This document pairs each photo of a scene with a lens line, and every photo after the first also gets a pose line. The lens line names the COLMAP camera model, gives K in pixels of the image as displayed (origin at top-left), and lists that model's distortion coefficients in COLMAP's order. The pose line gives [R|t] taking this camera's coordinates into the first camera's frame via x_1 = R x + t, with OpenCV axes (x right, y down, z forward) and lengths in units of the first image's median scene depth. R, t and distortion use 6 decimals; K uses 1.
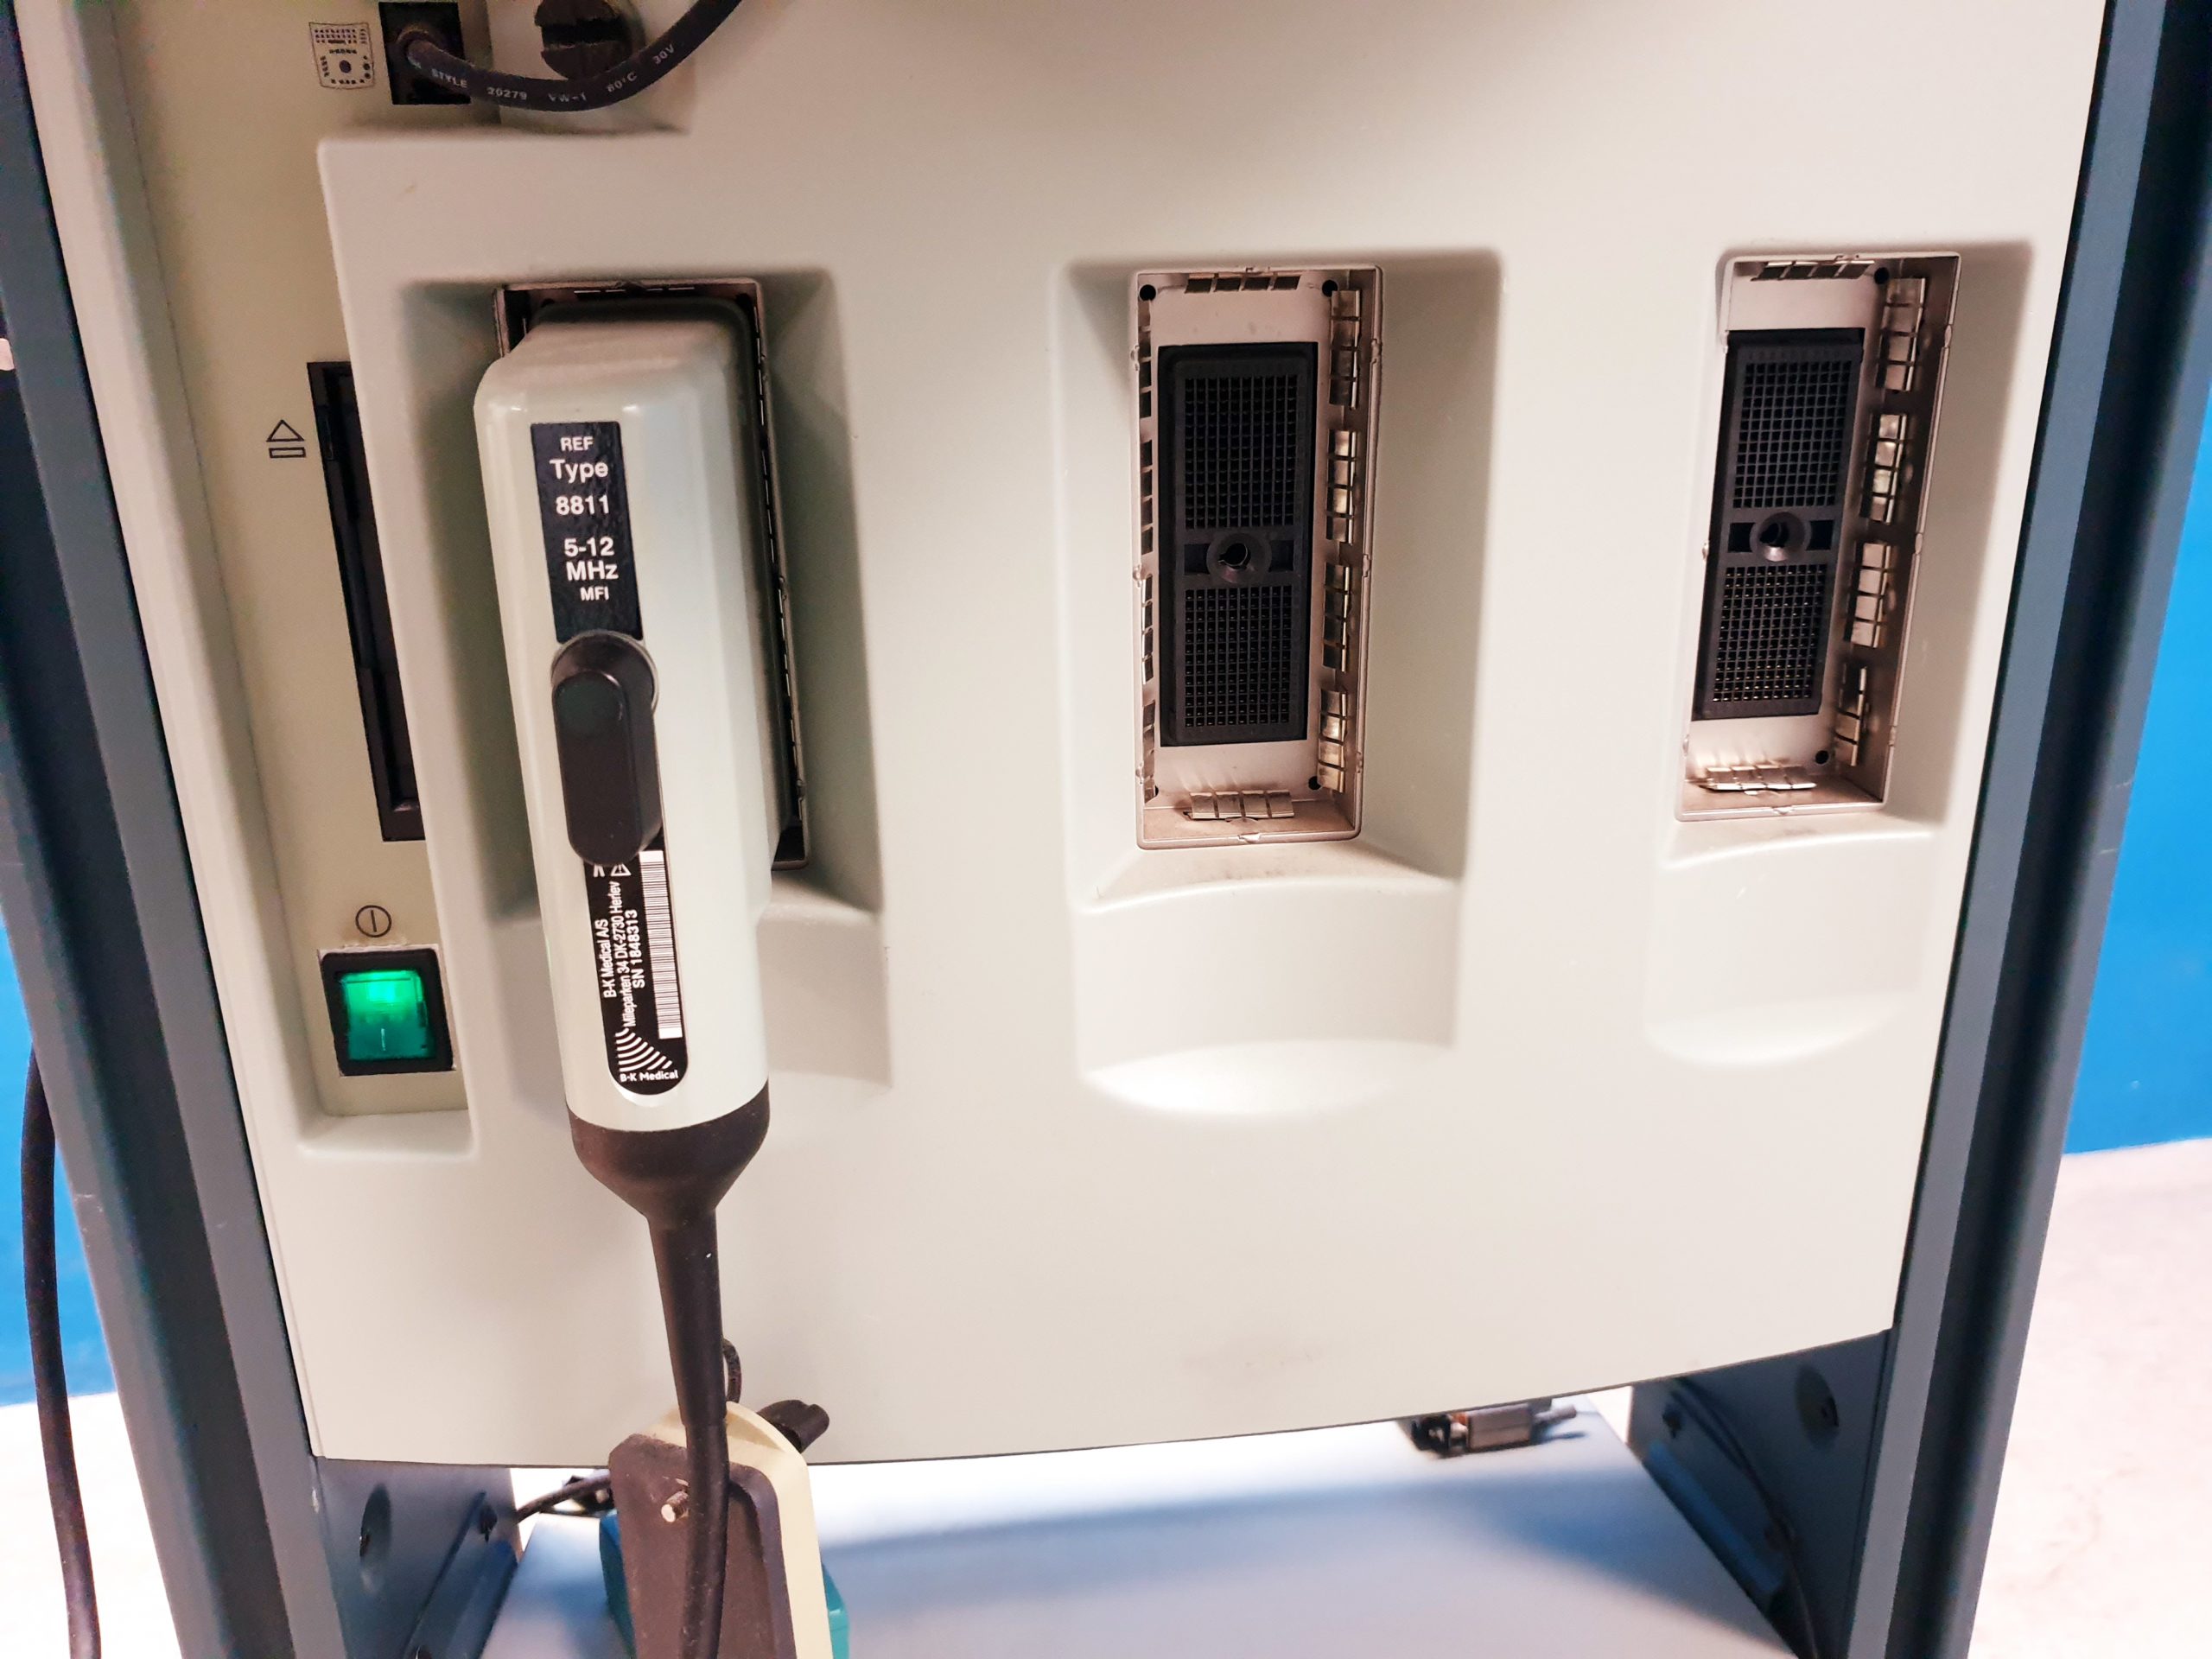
lens RADIAL K [[1727.9, 0, 1109.9], [0, 1727.9, 823.2], [0, 0, 1]] dist [0.022840, -0.016159]
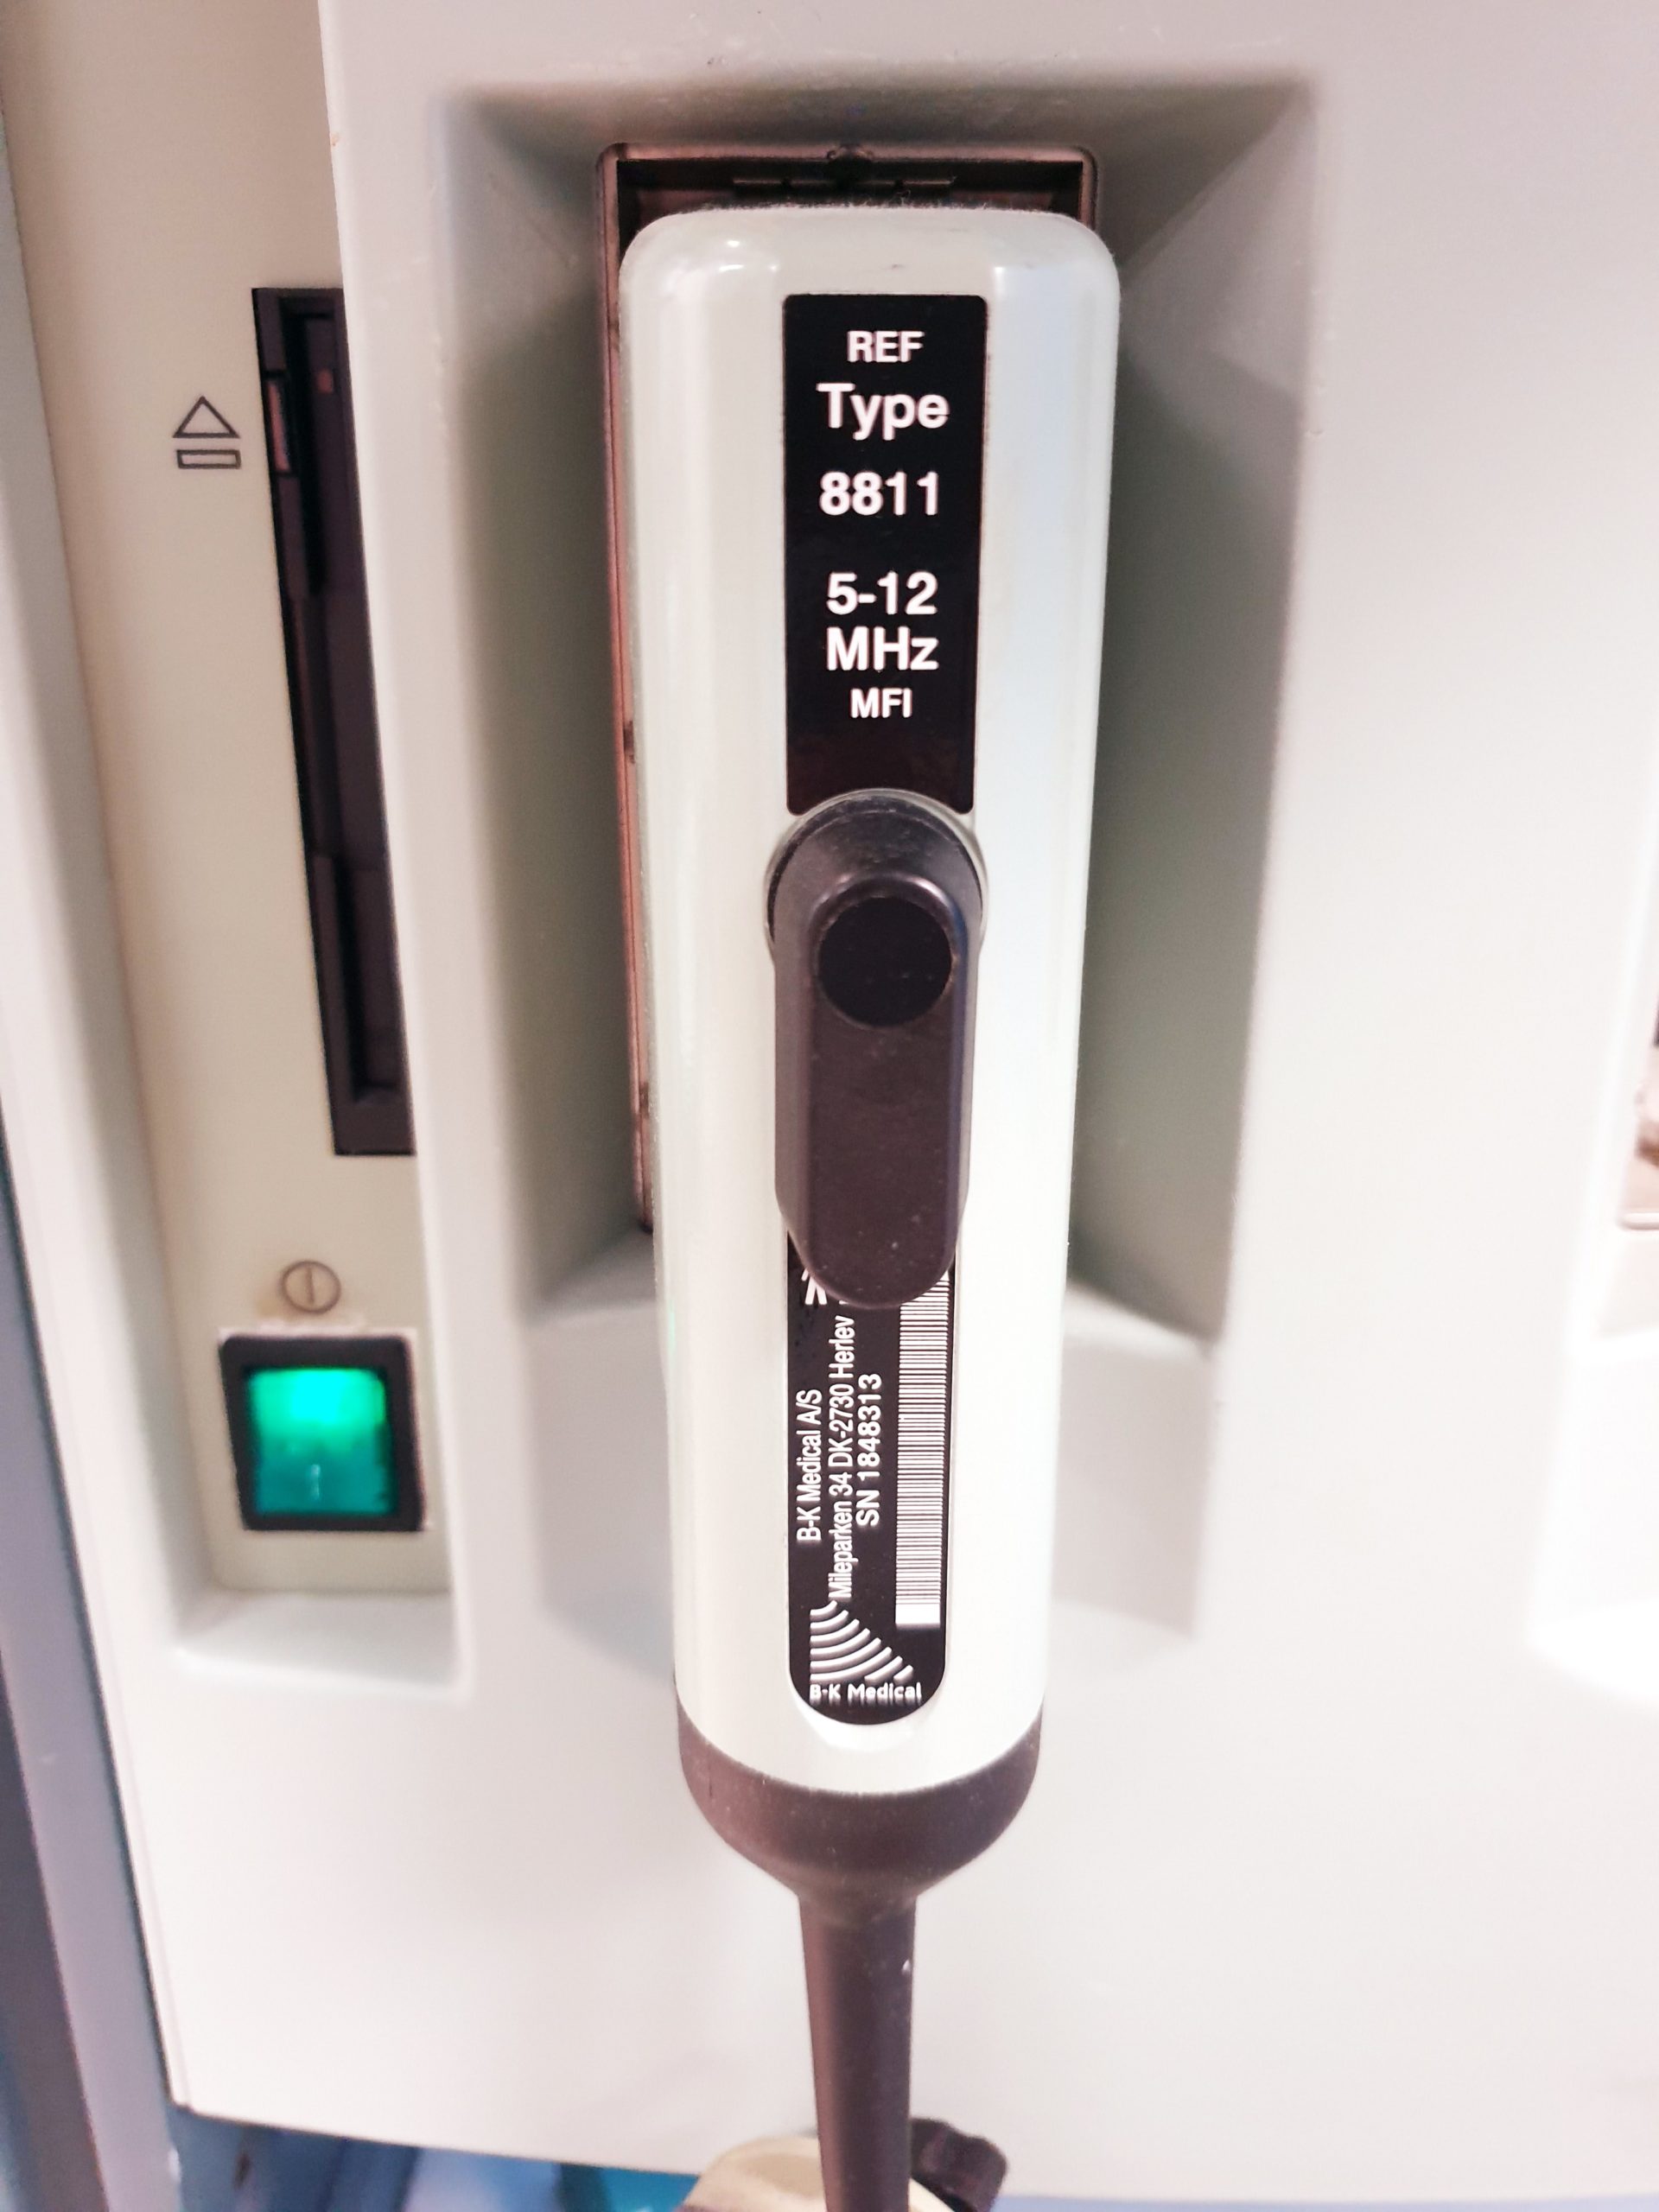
lens RADIAL K [[1727.9, 0, 845.6], [0, 1727.9, 1116.8], [0, 0, 1]] dist [0.022840, -0.016159]
pose [[0.996718, 0.057449, -0.057031, -0.254464], [-0.055791, 0.997984, 0.030258, -0.035258], [0.058654, -0.026977, 0.997914, 0.507114]]
